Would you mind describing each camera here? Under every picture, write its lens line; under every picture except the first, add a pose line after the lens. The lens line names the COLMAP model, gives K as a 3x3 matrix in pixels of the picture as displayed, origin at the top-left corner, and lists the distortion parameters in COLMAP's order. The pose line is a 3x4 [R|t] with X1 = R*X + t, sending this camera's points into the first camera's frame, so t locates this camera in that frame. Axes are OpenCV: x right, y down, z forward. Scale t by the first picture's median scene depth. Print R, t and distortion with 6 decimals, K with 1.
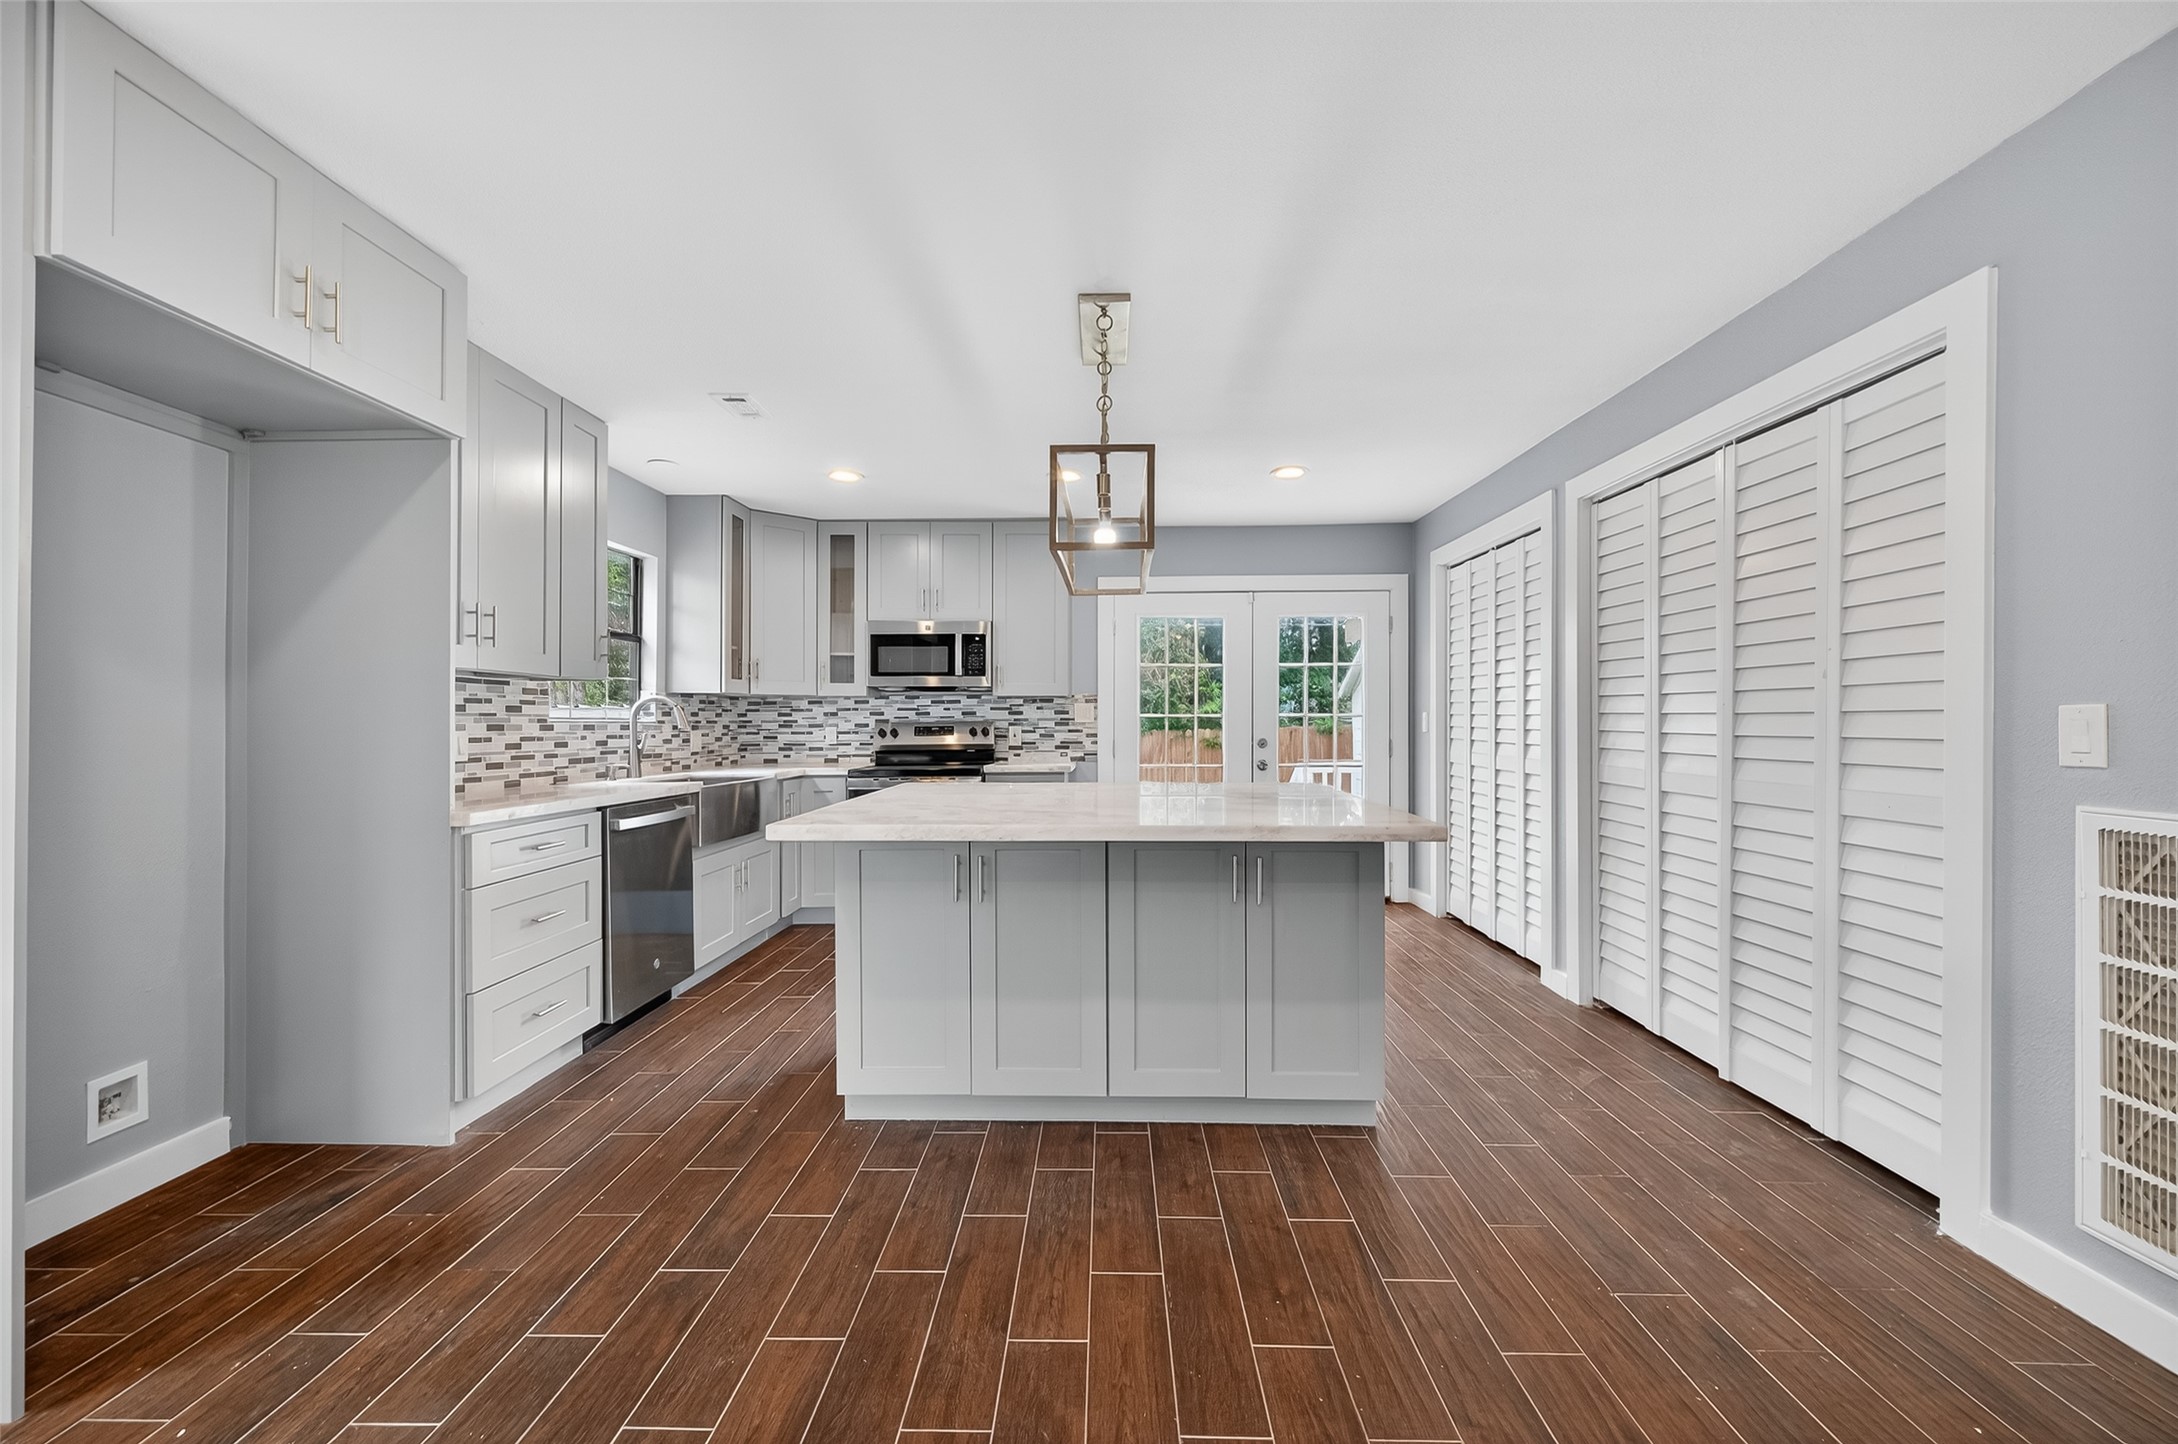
lens RADIAL K [[849.5, 0, 1089.7], [0, 849.5, 728.2], [0, 0, 1]] dist [0.000531, -0.000117]
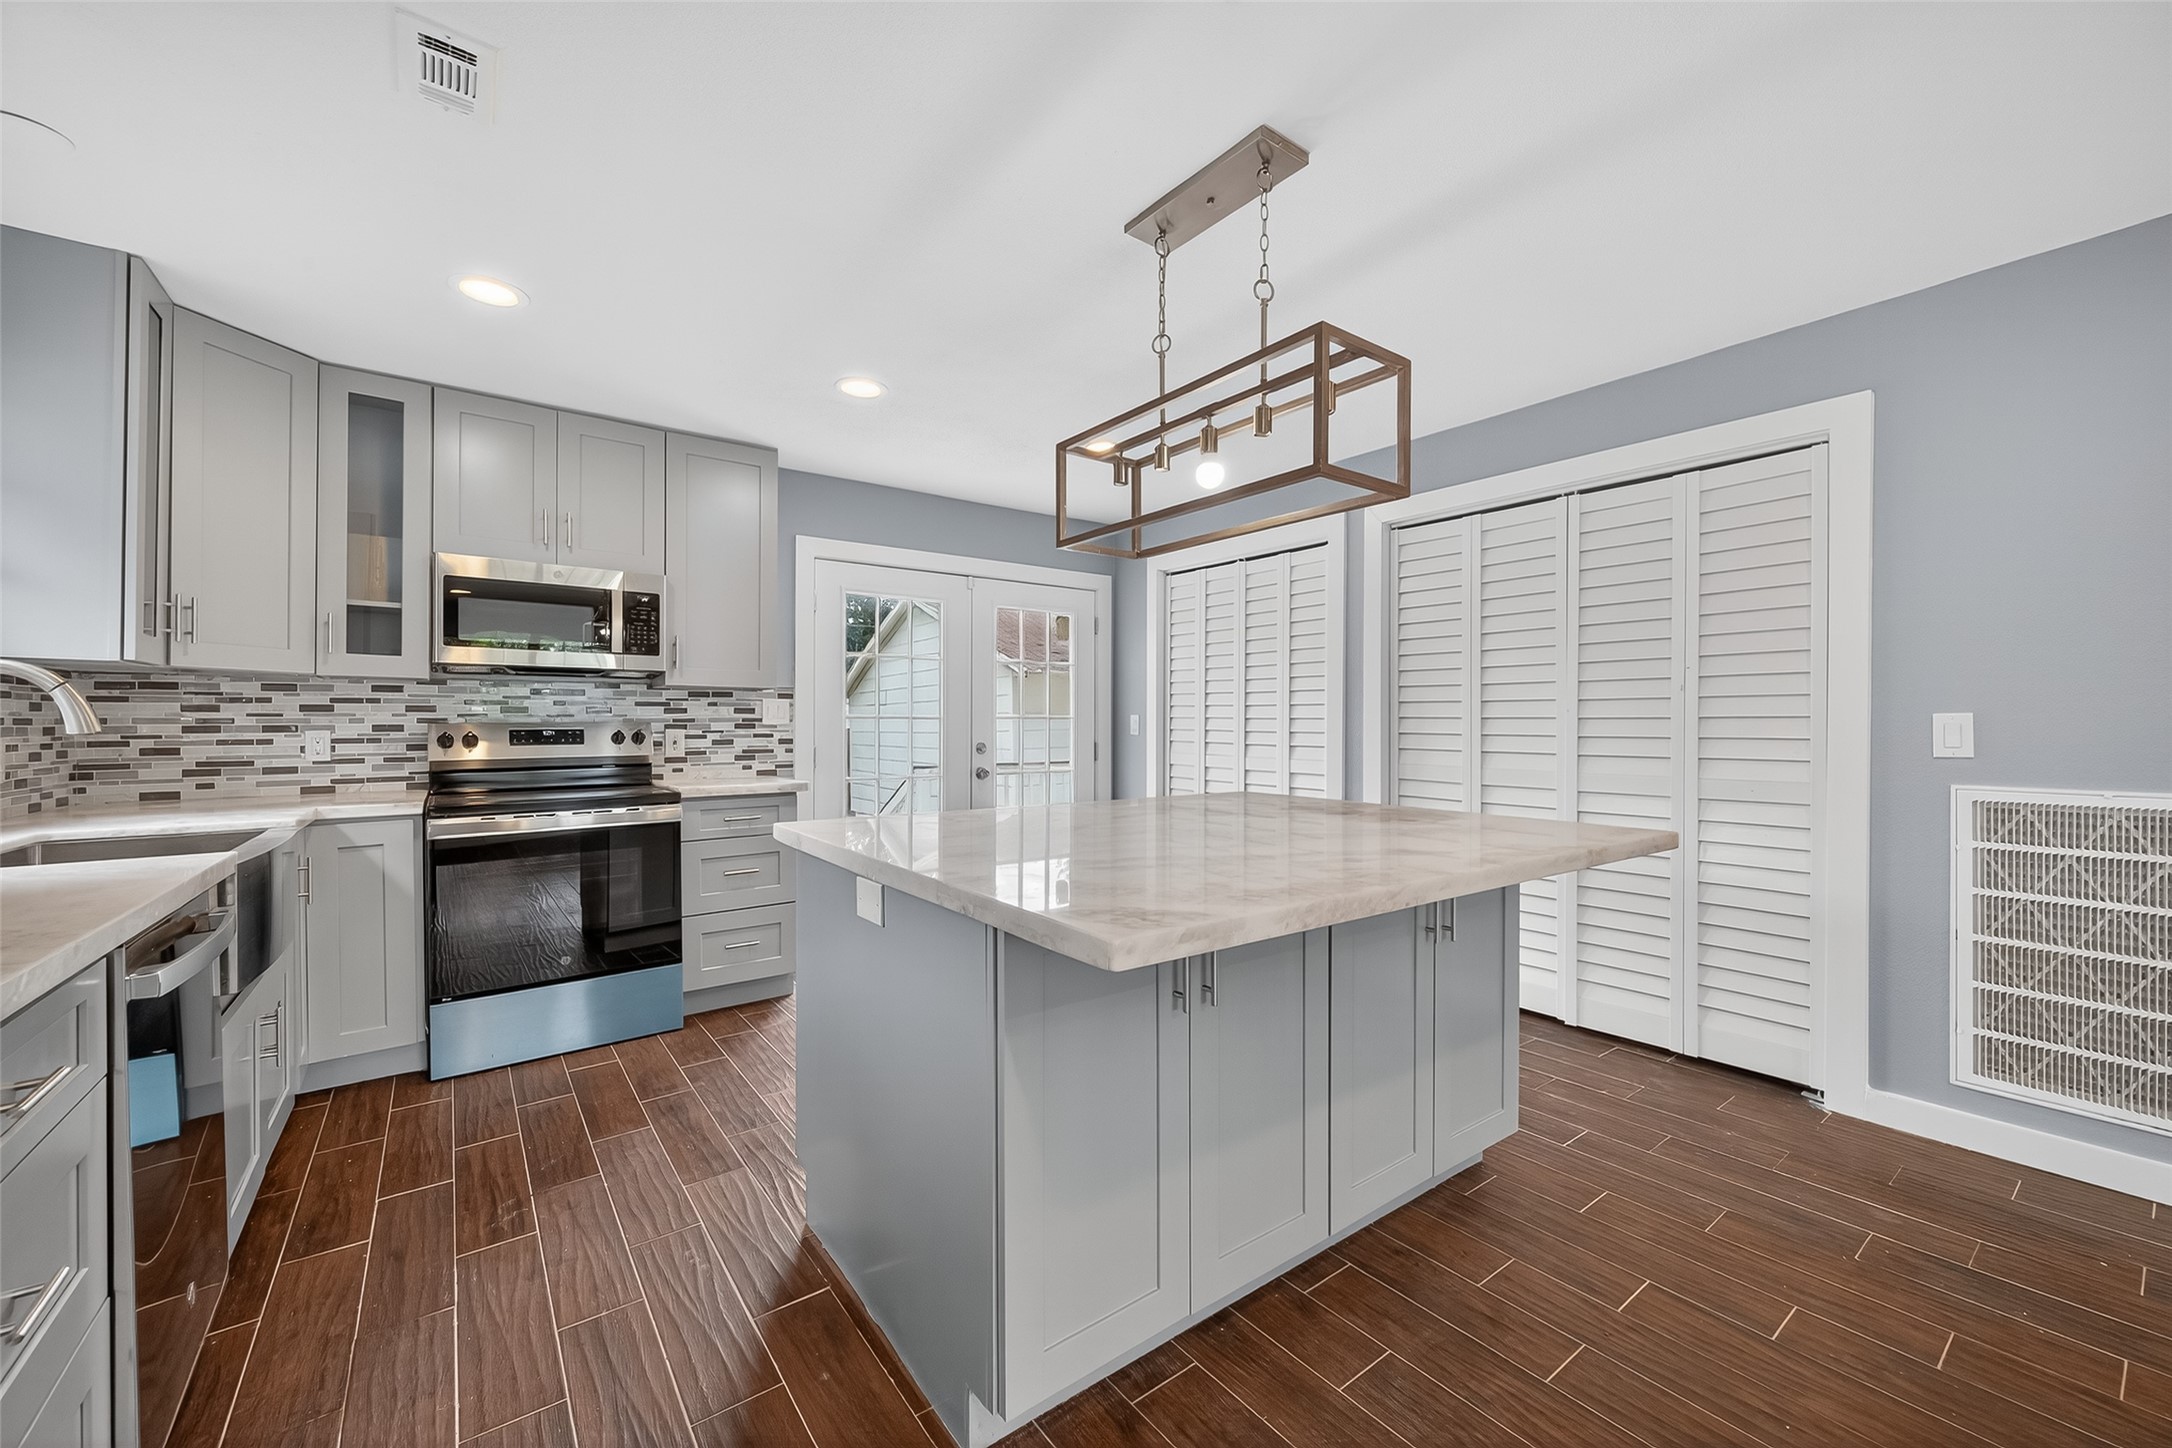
lens RADIAL K [[845.2, 0, 1086.0], [0, 845.2, 724.0], [0, 0, 1]] dist [0.001932, -0.000358]
pose [[0.783759, 0.002773, 0.621059, -0.262561], [0.002177, 0.999972, -0.007212, -0.000983], [-0.621062, 0.007005, 0.783730, 0.245730]]
